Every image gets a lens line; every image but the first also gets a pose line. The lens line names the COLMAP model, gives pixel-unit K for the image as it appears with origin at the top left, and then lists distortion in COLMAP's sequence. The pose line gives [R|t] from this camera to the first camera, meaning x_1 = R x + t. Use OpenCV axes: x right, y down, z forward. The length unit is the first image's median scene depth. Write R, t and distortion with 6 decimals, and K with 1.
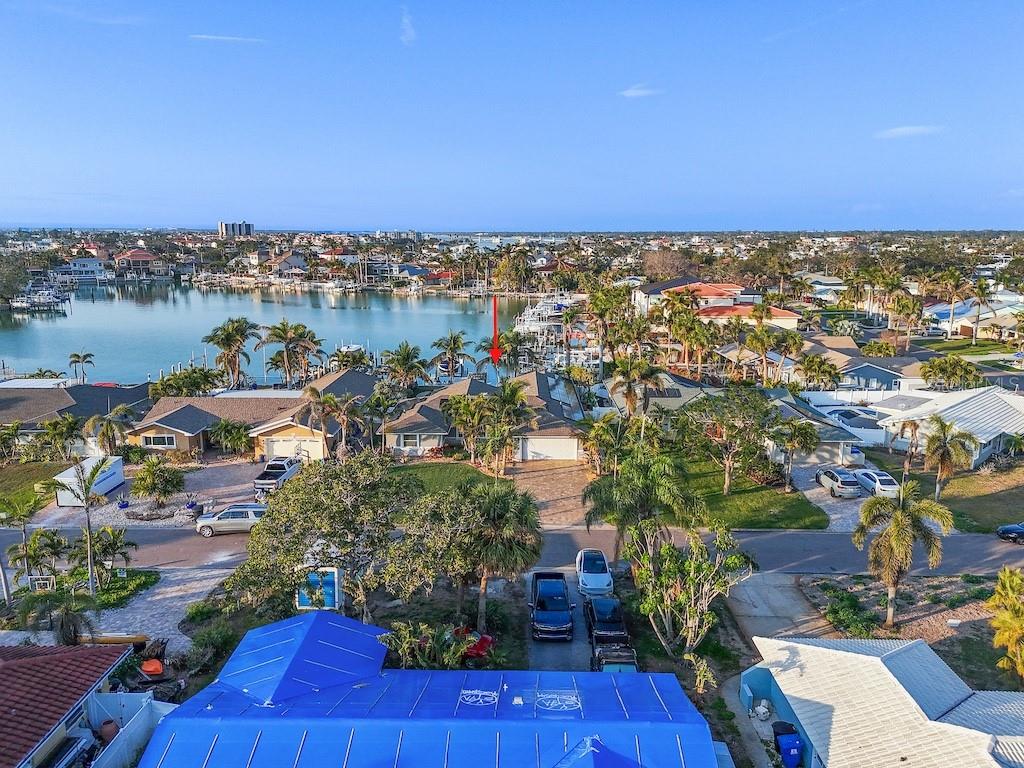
lens RADIAL K [[740.6, 0, 512.0], [0, 740.6, 384.0], [0, 0, 1]] dist [0.101090, -0.102585]
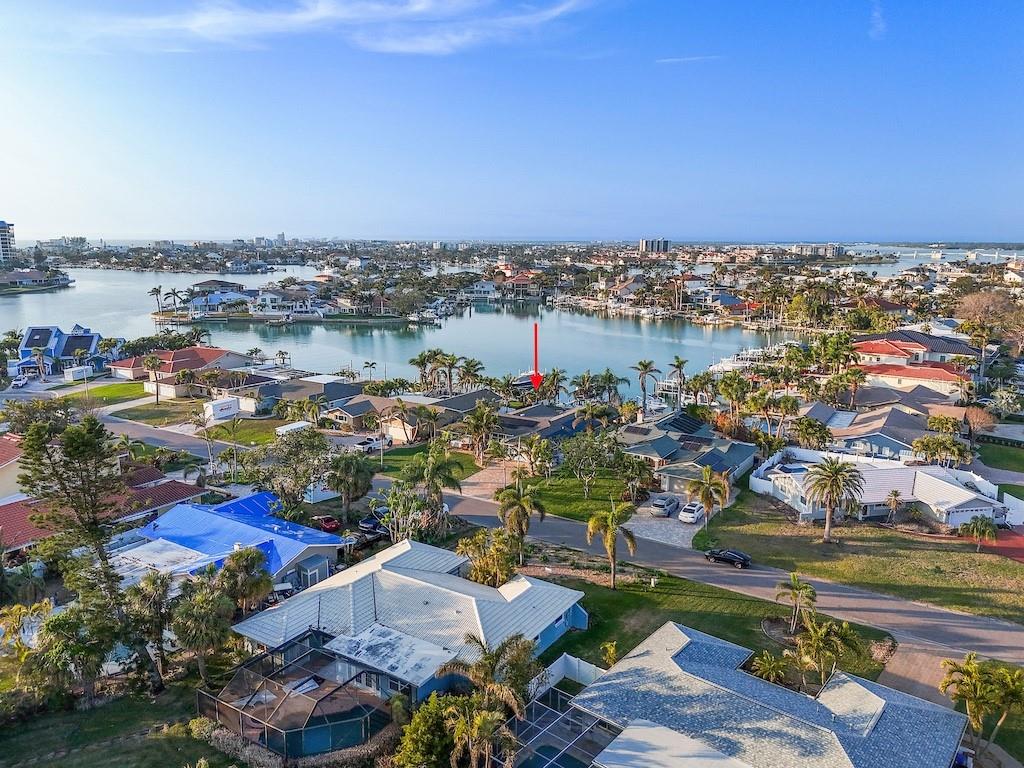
lens RADIAL K [[740.6, 0, 512.0], [0, 740.6, 384.0], [0, 0, 1]] dist [0.101090, -0.102585]
pose [[0.852703, 0.101263, -0.512487, 0.237001], [-0.109287, 0.993904, 0.014549, -0.022962], [0.510836, 0.043602, 0.858572, -0.098060]]
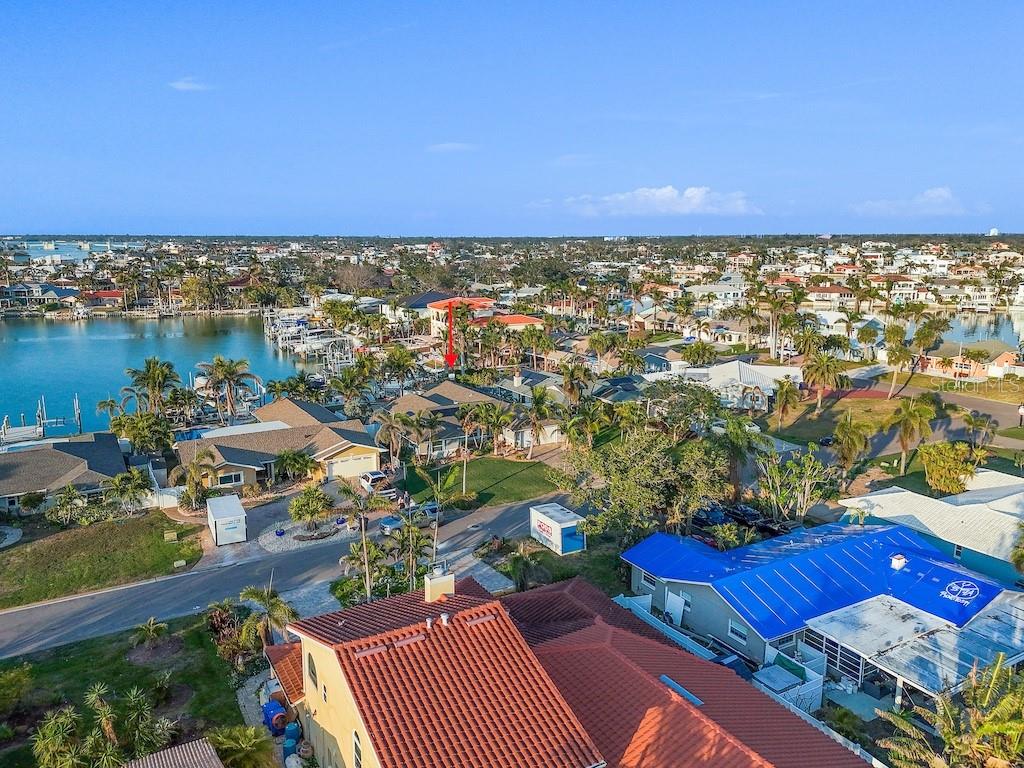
lens RADIAL K [[740.6, 0, 512.0], [0, 740.6, 384.0], [0, 0, 1]] dist [0.101090, -0.102585]
pose [[0.859776, -0.102605, 0.500257, -0.191435], [0.105966, 0.994131, 0.021781, -0.011311], [-0.499556, 0.034283, 0.865603, -0.032036]]
